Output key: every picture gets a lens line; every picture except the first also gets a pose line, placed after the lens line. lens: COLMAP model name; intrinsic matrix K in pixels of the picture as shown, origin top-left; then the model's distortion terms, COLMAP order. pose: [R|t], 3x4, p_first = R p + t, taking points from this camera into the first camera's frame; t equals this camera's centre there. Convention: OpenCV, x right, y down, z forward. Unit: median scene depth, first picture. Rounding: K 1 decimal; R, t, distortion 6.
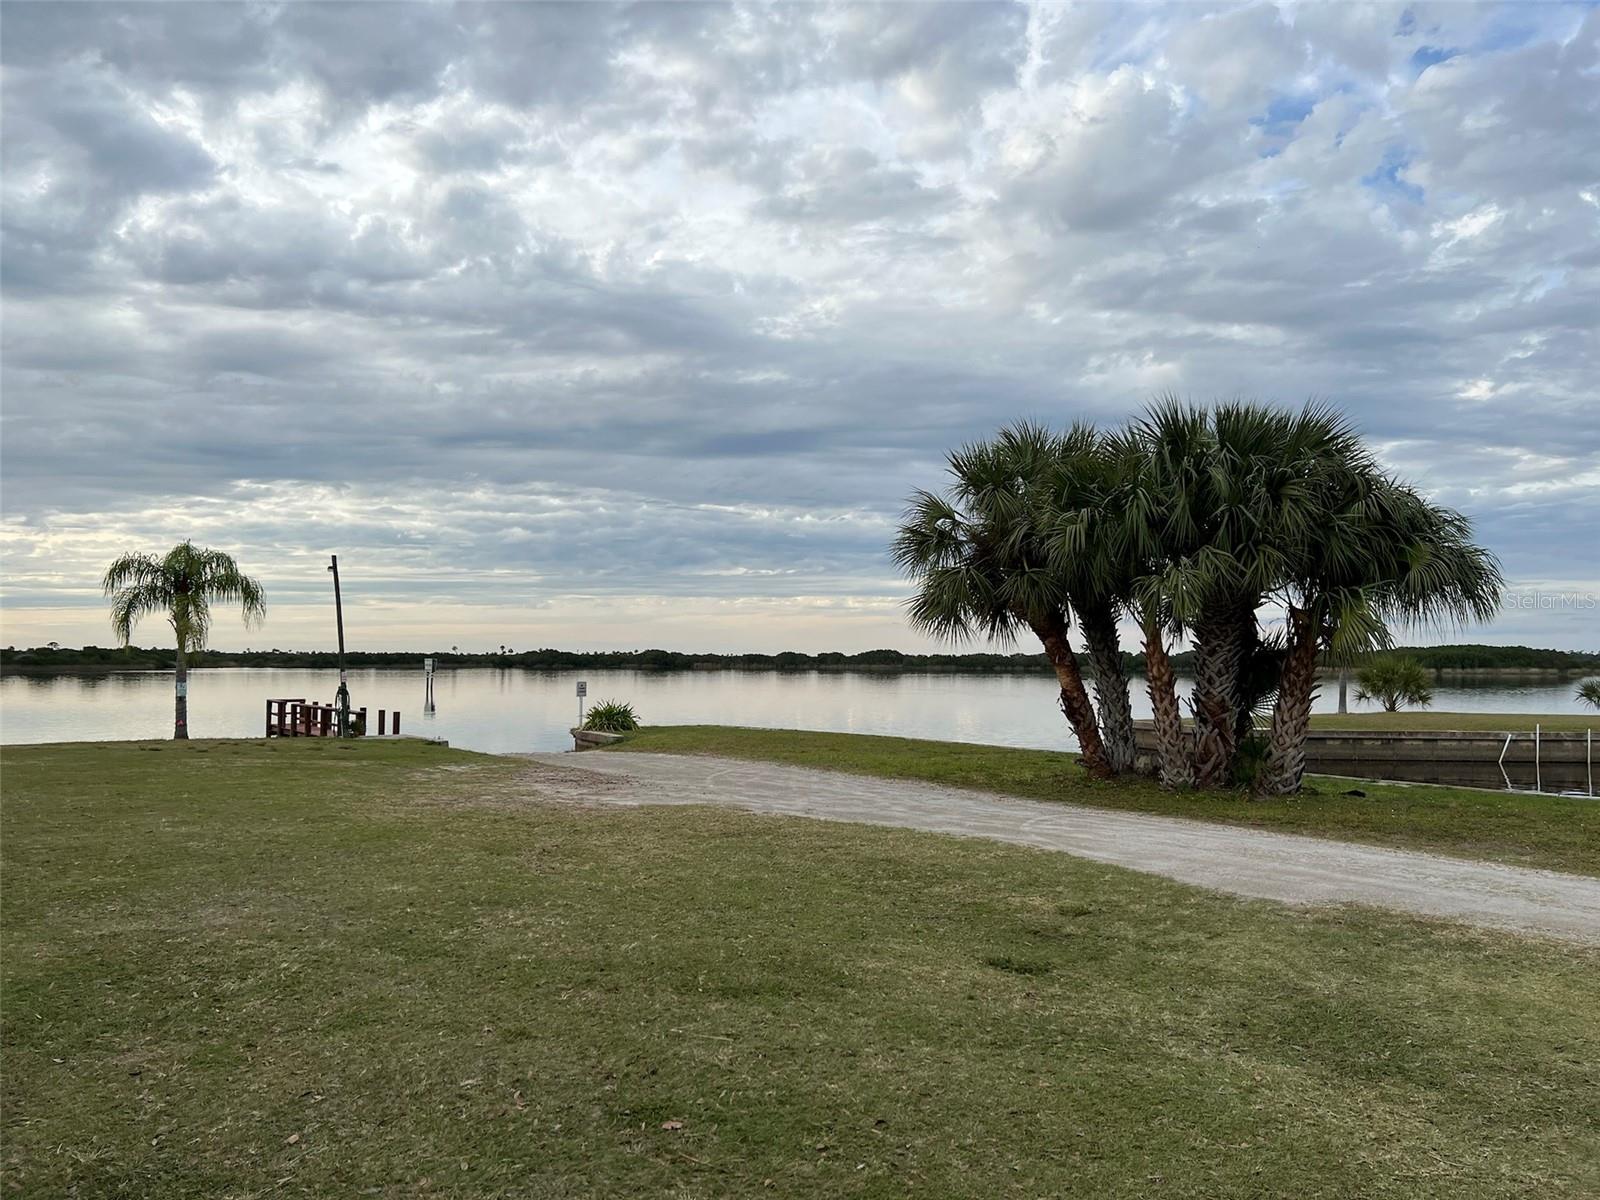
lens RADIAL K [[1183.8, 0, 794.3], [0, 1183.8, 601.3], [0, 0, 1]] dist [0.047841, -0.061760]
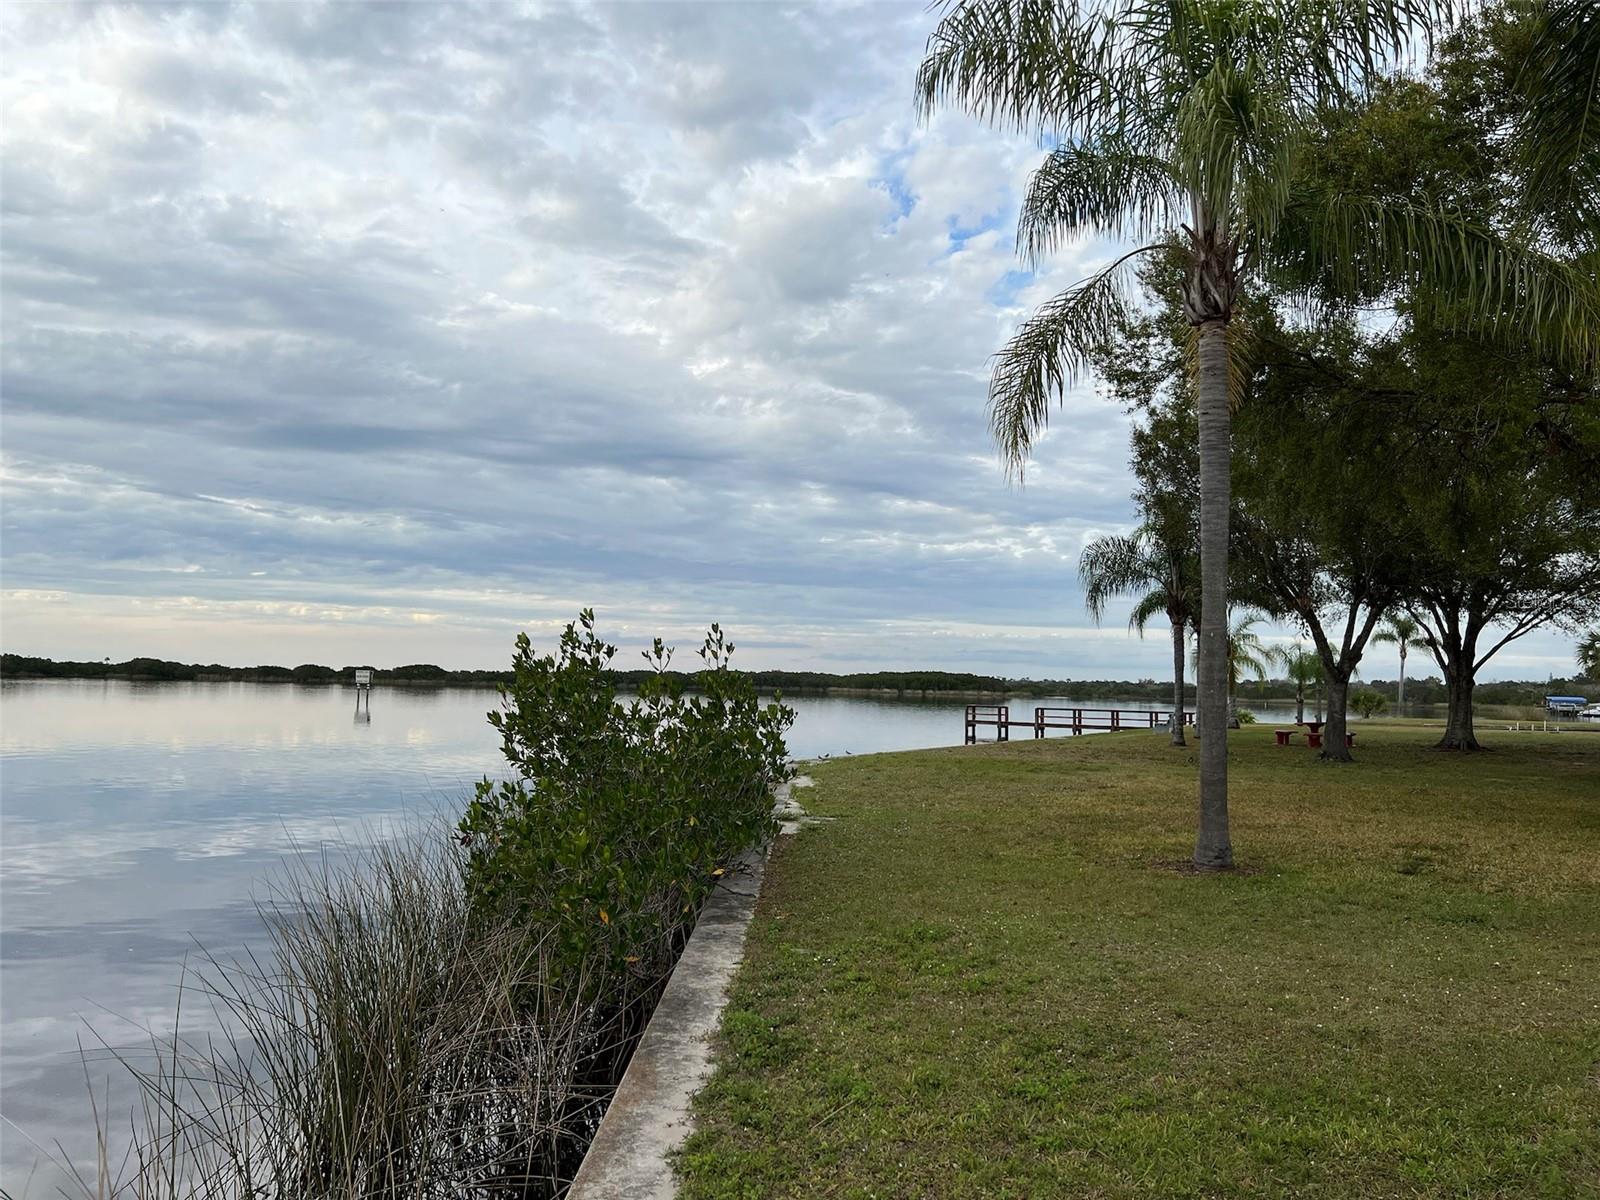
lens RADIAL K [[1181.5, 0, 794.0], [0, 1181.5, 609.3], [0, 0, 1]] dist [0.067799, -0.081497]
pose [[0.888274, 0.045852, 0.457020, -0.594825], [-0.042805, 0.998938, -0.017025, 0.004251], [-0.457315, -0.004439, 0.889294, 0.028314]]
